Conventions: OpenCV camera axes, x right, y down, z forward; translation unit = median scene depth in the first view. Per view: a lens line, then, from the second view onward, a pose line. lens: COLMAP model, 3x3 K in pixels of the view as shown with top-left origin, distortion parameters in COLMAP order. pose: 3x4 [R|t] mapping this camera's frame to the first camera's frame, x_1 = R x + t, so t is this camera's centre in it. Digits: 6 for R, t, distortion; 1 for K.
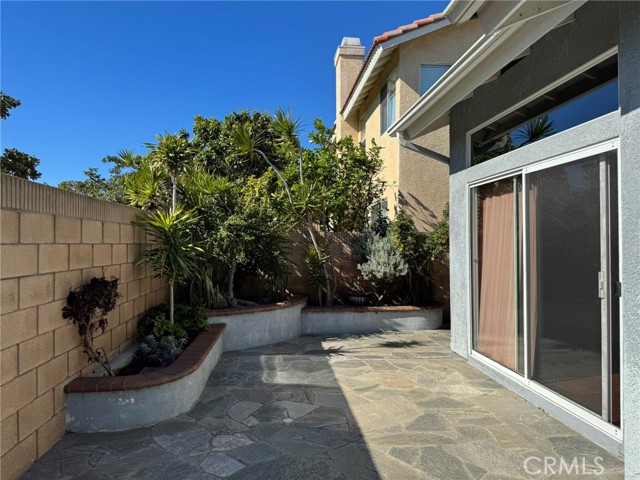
lens RADIAL K [[446.9, 0, 347.3], [0, 446.9, 243.2], [0, 0, 1]] dist [-0.002410, -0.006419]
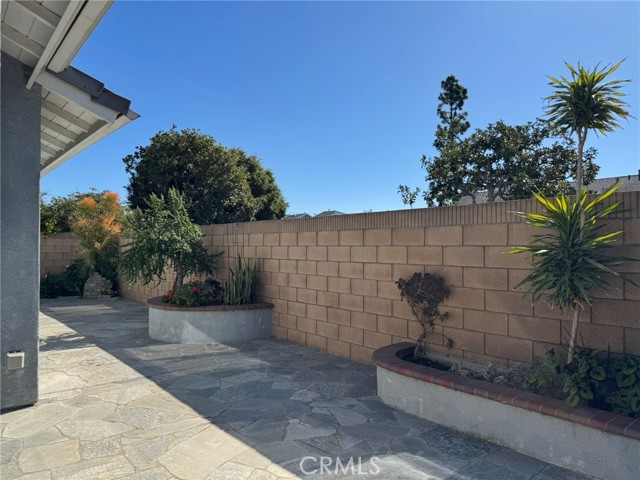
lens RADIAL K [[446.9, 0, 320.1], [0, 446.9, 240.9], [0, 0, 1]] dist [-0.002410, -0.006419]
pose [[-0.850653, -0.001266, -0.525726, 0.276039], [0.000433, 0.999995, -0.003109, -0.007932], [0.525728, -0.002872, -0.850648, 1.485317]]
